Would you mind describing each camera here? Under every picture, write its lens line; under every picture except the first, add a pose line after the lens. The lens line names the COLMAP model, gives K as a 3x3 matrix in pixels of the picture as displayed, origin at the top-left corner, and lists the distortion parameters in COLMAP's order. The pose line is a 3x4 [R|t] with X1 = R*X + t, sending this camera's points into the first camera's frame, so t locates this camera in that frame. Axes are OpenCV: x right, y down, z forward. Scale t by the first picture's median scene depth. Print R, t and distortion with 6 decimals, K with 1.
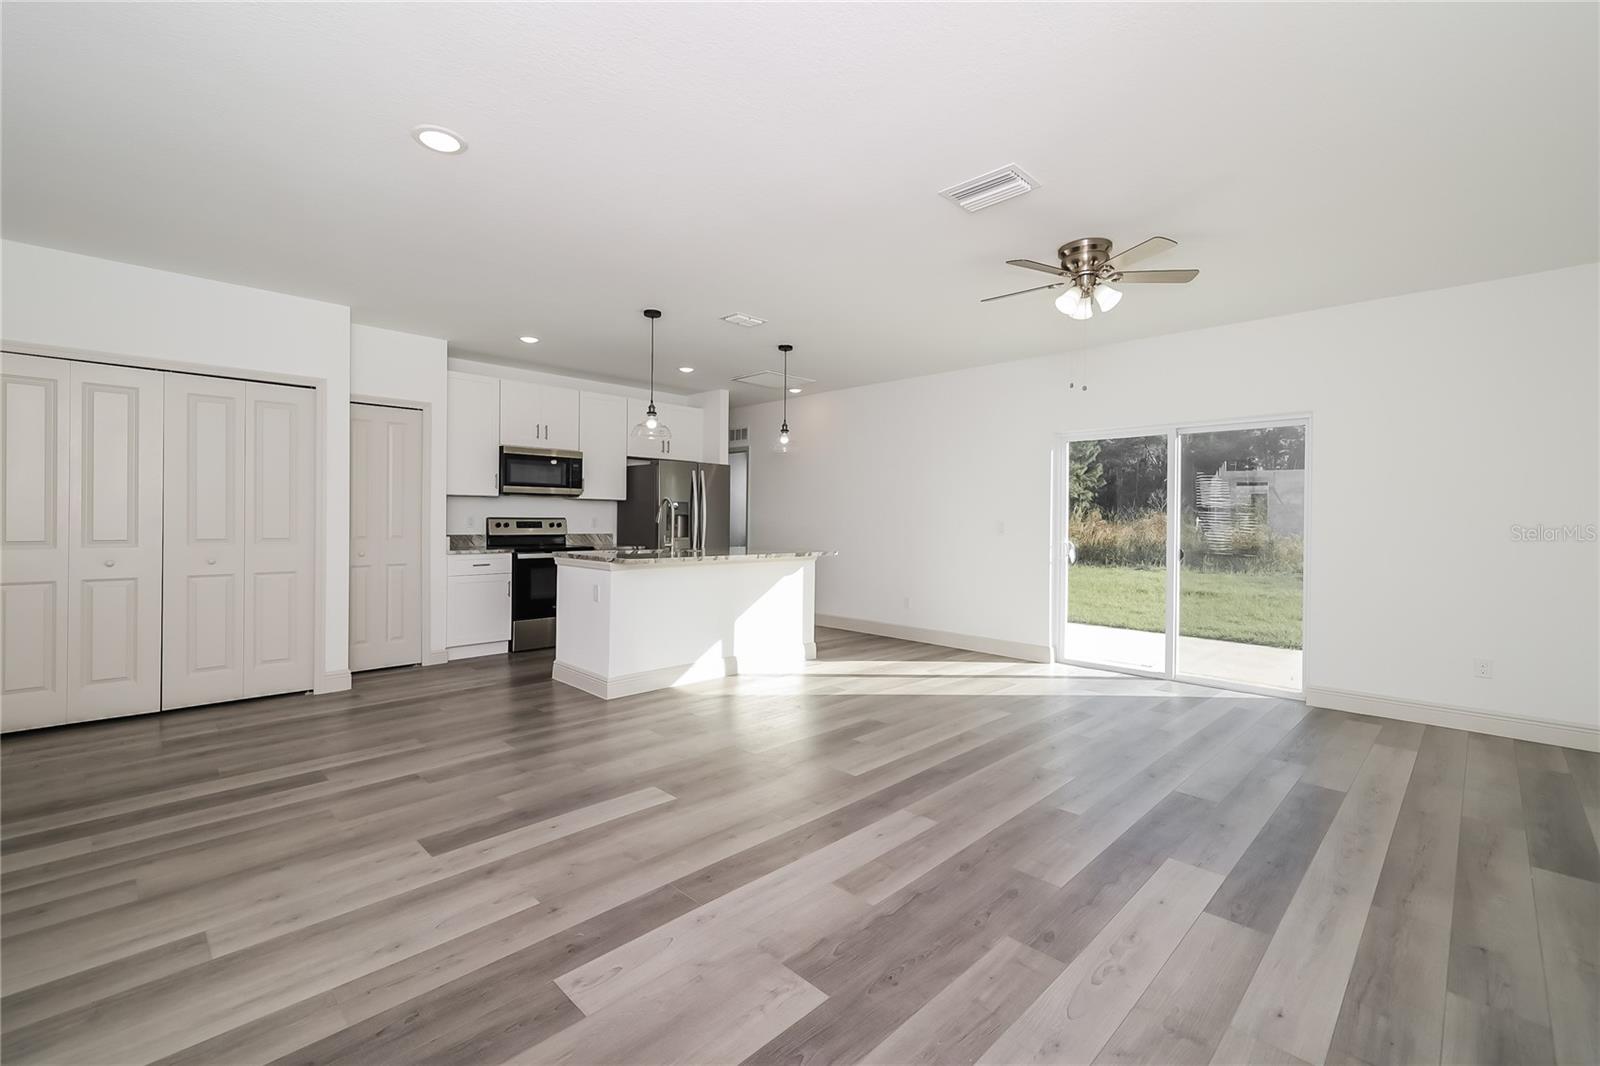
lens RADIAL K [[684.5, 0, 796.1], [0, 684.5, 514.9], [0, 0, 1]] dist [0.003860, 0.000116]
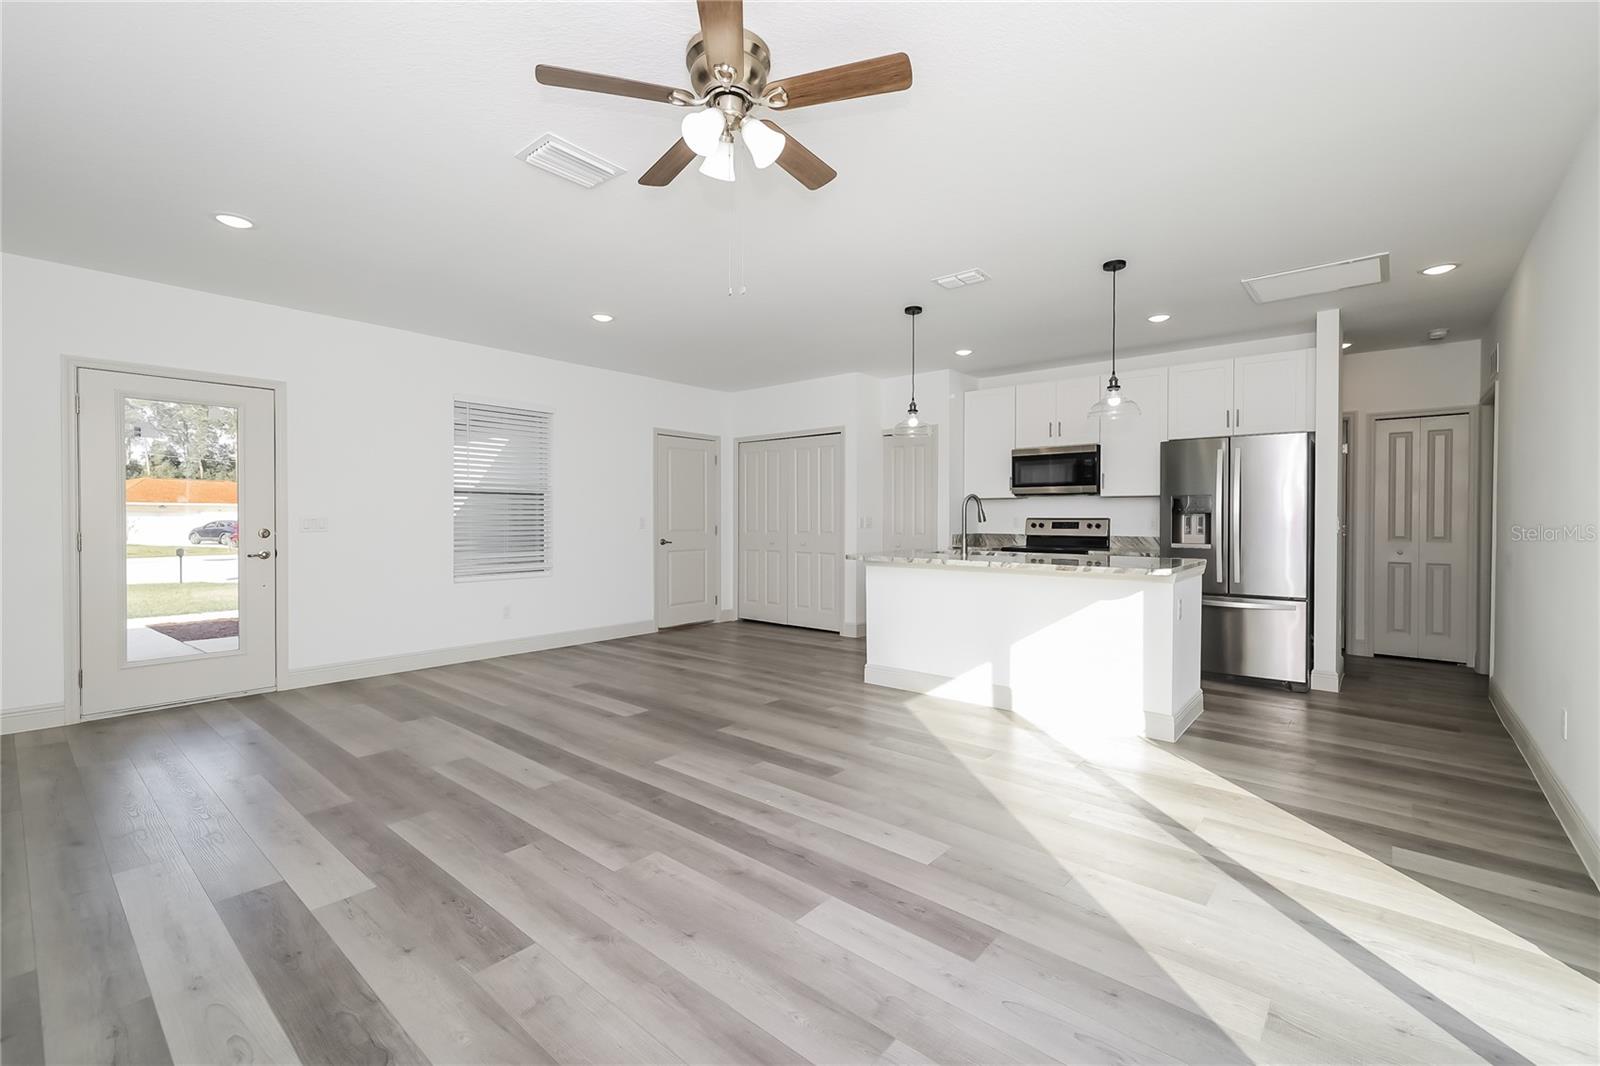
lens RADIAL K [[680.7, 0, 801.3], [0, 680.7, 525.4], [0, 0, 1]] dist [0.001552, 0.000185]
pose [[0.083006, 0.002737, -0.996545, 0.589174], [0.006130, 0.999976, 0.003257, 0.009661], [0.996530, -0.006379, 0.082987, 0.590346]]
